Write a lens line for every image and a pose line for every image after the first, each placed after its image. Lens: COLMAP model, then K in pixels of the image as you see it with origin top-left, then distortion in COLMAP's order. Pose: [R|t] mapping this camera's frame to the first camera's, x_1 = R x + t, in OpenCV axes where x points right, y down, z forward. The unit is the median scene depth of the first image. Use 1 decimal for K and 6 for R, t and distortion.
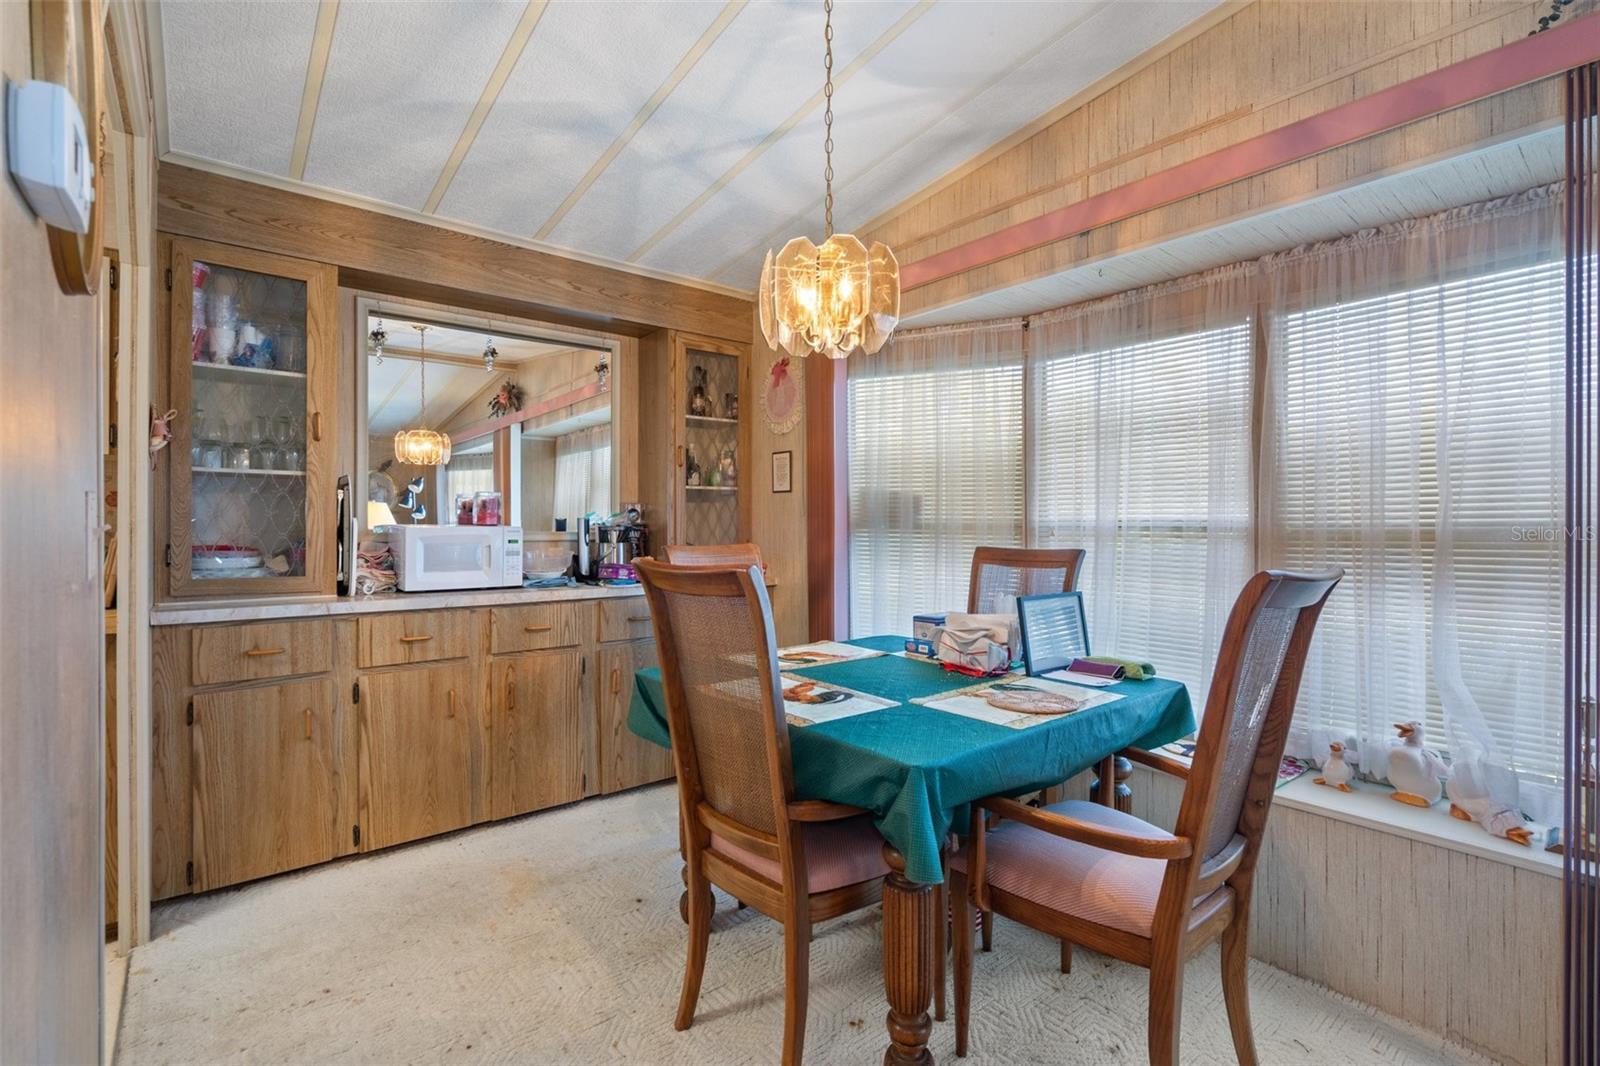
lens RADIAL K [[733.6, 0, 795.4], [0, 733.6, 524.5], [0, 0, 1]] dist [-0.005633, 0.005270]
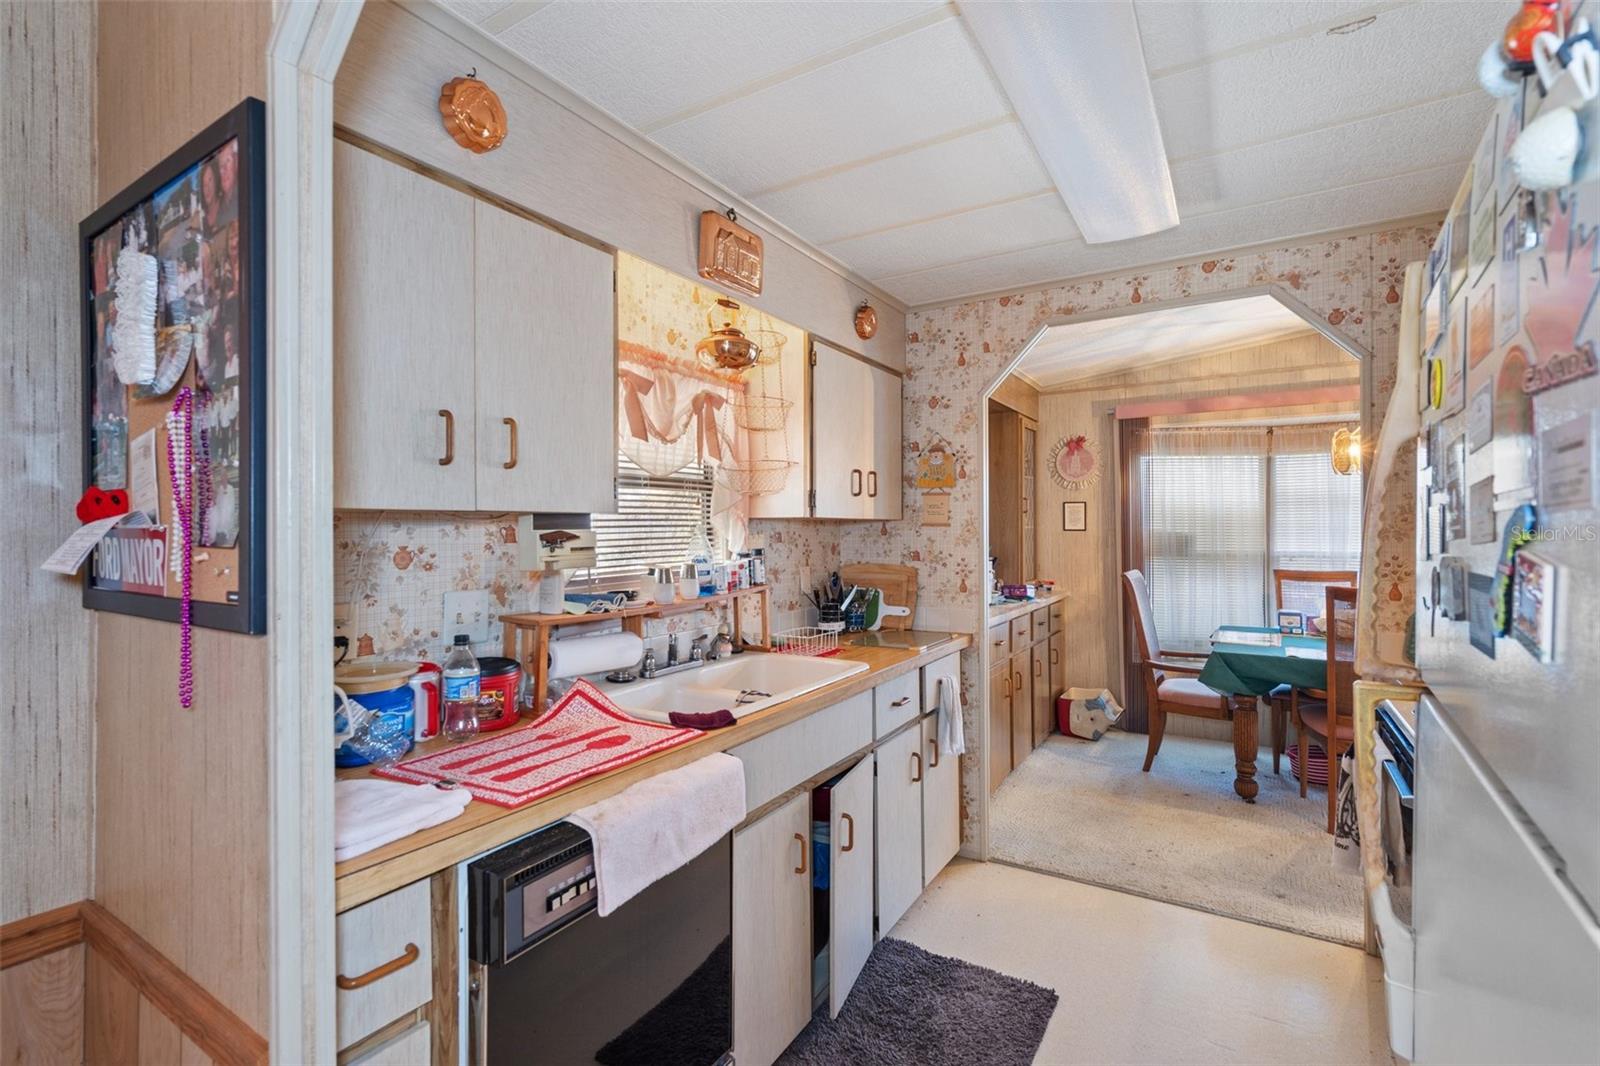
lens RADIAL K [[724.1, 0, 796.8], [0, 724.1, 528.9], [0, 0, 1]] dist [-0.002521, 0.000588]
pose [[0.946080, -0.004612, 0.323902, -1.261341], [0.004391, 0.999989, 0.001415, -0.065774], [-0.323905, 0.000083, 0.946090, -0.193500]]
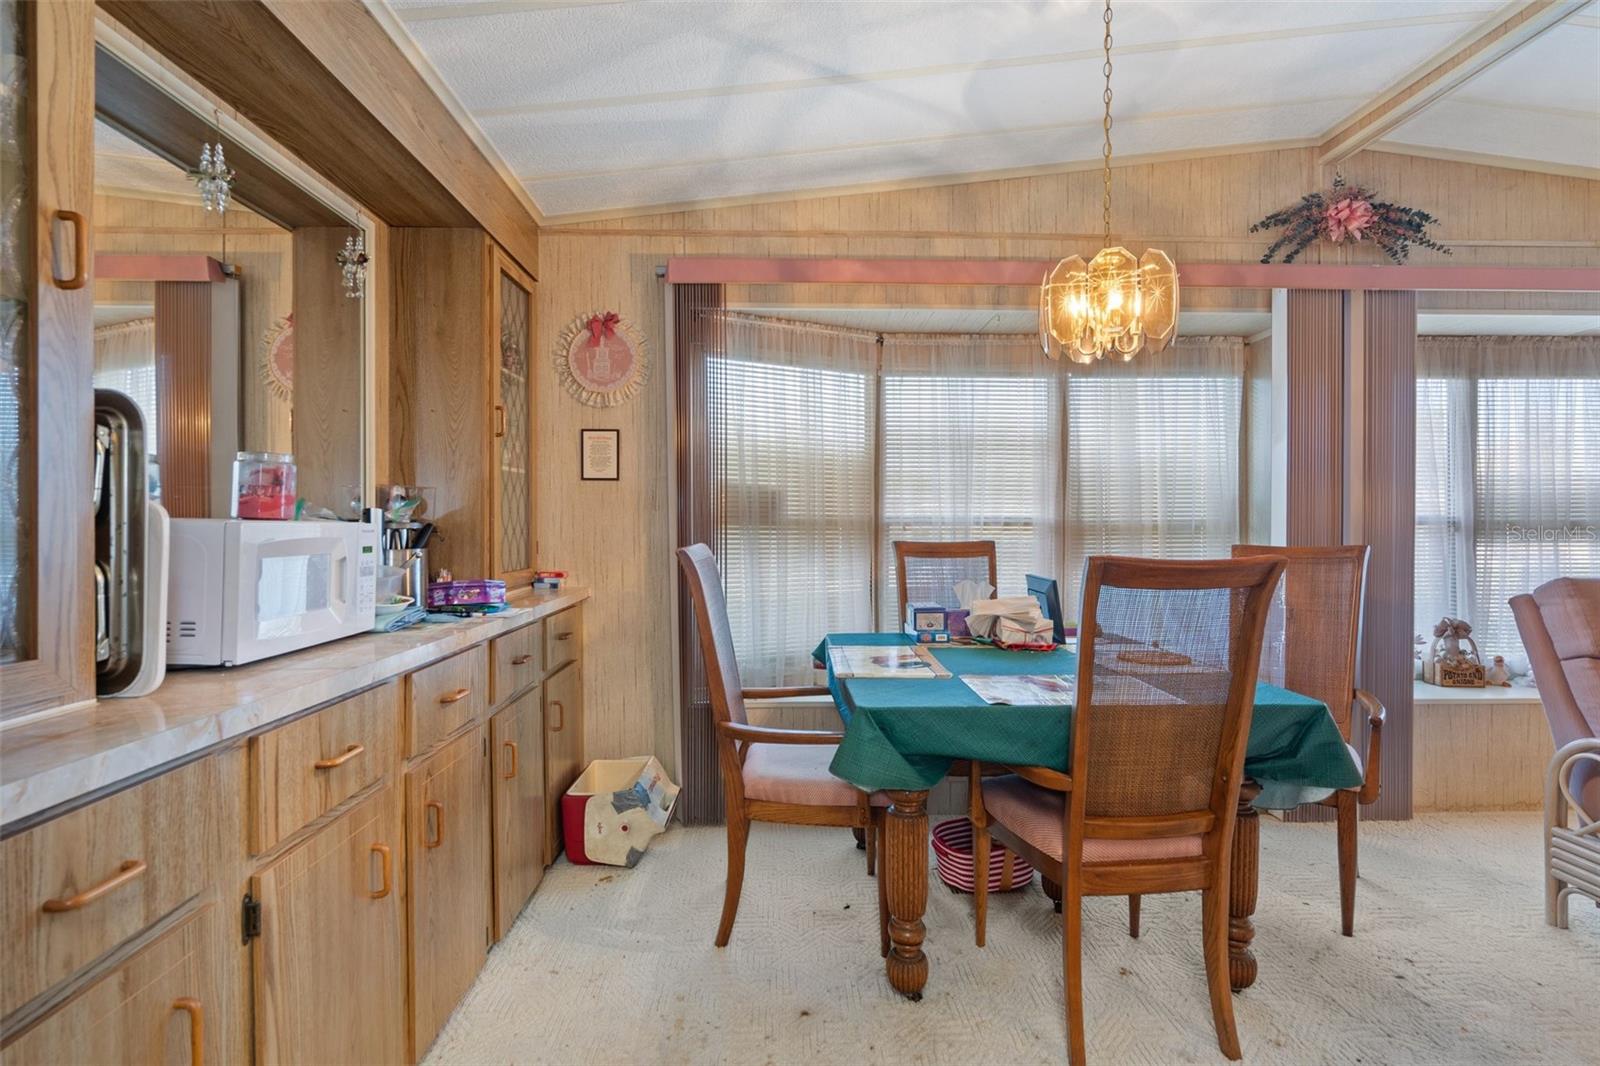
lens RADIAL K [[726.5, 0, 793.8], [0, 726.5, 524.6], [0, 0, 1]] dist [-0.001239, 0.000599]
pose [[0.610330, -0.001871, 0.792145, -0.665005], [-0.000892, 0.999995, 0.003049, 0.003310], [-0.792147, -0.002567, 0.610325, 0.449711]]
